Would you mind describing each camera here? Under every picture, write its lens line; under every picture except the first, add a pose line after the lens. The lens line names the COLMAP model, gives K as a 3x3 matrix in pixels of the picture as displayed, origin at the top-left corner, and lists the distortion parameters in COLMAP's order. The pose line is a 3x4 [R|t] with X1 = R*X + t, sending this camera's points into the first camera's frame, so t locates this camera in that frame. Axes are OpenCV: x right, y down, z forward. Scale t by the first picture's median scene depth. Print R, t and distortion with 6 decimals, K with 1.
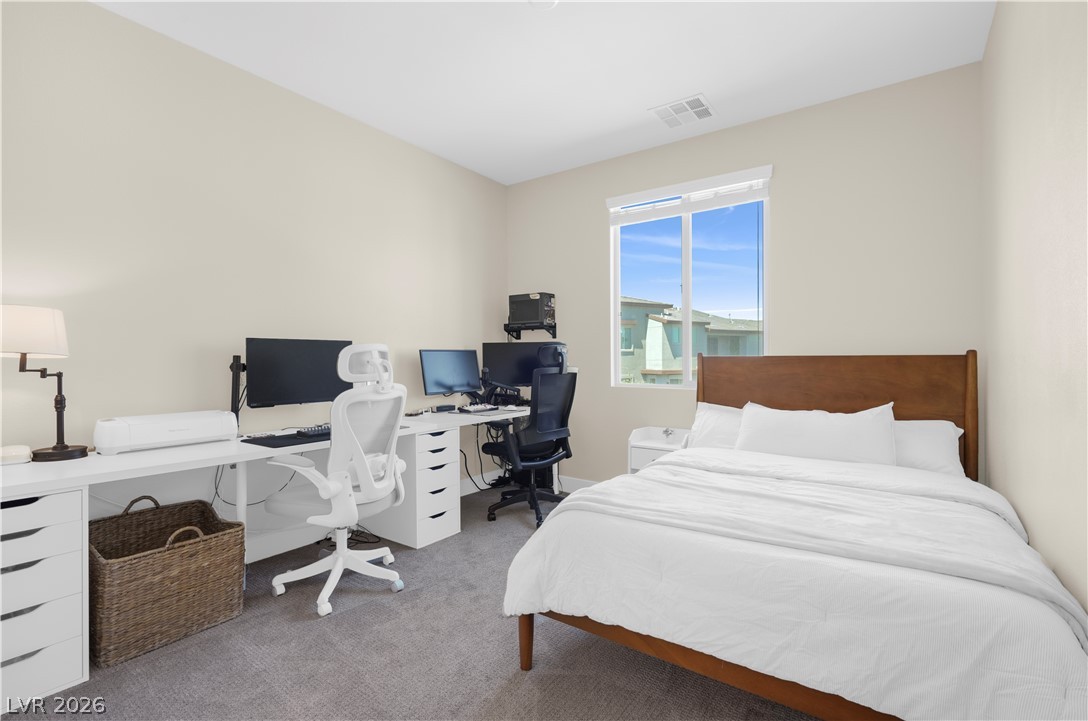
lens RADIAL K [[499.8, 0, 539.2], [0, 499.8, 357.0], [0, 0, 1]] dist [-0.007249, 0.003406]
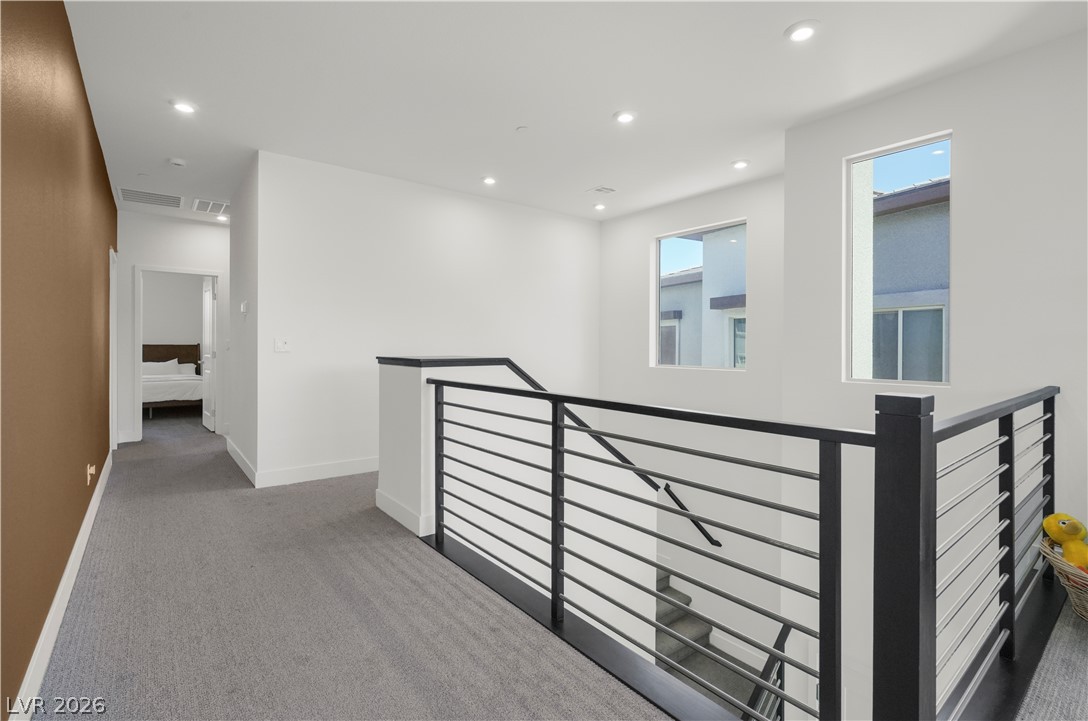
lens RADIAL K [[499.8, 0, 538.2], [0, 499.8, 350.6], [0, 0, 1]] dist [-0.007249, 0.003406]
pose [[0.284124, -0.011223, 0.958722, -1.961161], [0.000478, 0.999933, 0.011564, -0.003582], [-0.958787, -0.002828, 0.284110, -2.466840]]
